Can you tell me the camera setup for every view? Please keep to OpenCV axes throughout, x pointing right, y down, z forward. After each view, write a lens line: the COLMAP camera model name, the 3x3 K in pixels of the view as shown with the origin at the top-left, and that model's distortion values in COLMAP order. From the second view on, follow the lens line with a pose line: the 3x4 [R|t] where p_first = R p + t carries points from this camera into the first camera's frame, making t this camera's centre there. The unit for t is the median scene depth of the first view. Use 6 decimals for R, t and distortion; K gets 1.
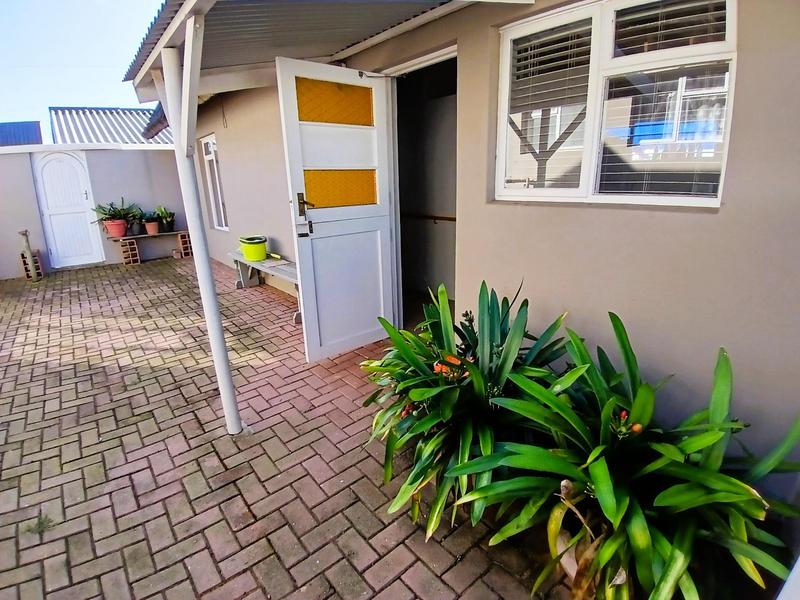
lens RADIAL K [[400.5, 0, 404.1], [0, 400.5, 300.1], [0, 0, 1]] dist [0.004794, -0.045286]
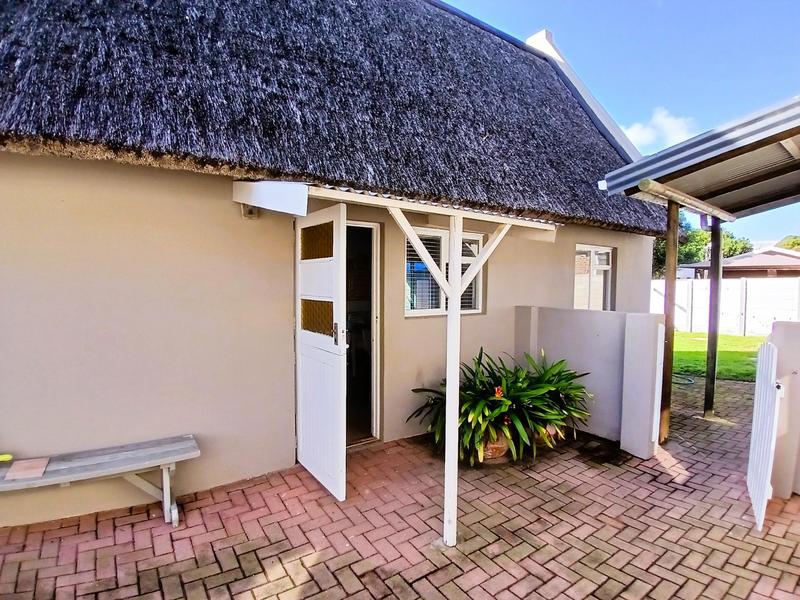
lens RADIAL K [[400.5, 0, 404.1], [0, 400.5, 300.1], [0, 0, 1]] dist [0.004794, -0.045286]
pose [[0.080514, -0.019848, 0.996556, -1.806268], [0.277015, 0.960860, -0.003243, -0.389083], [-0.957487, 0.276322, 0.082861, 1.052303]]
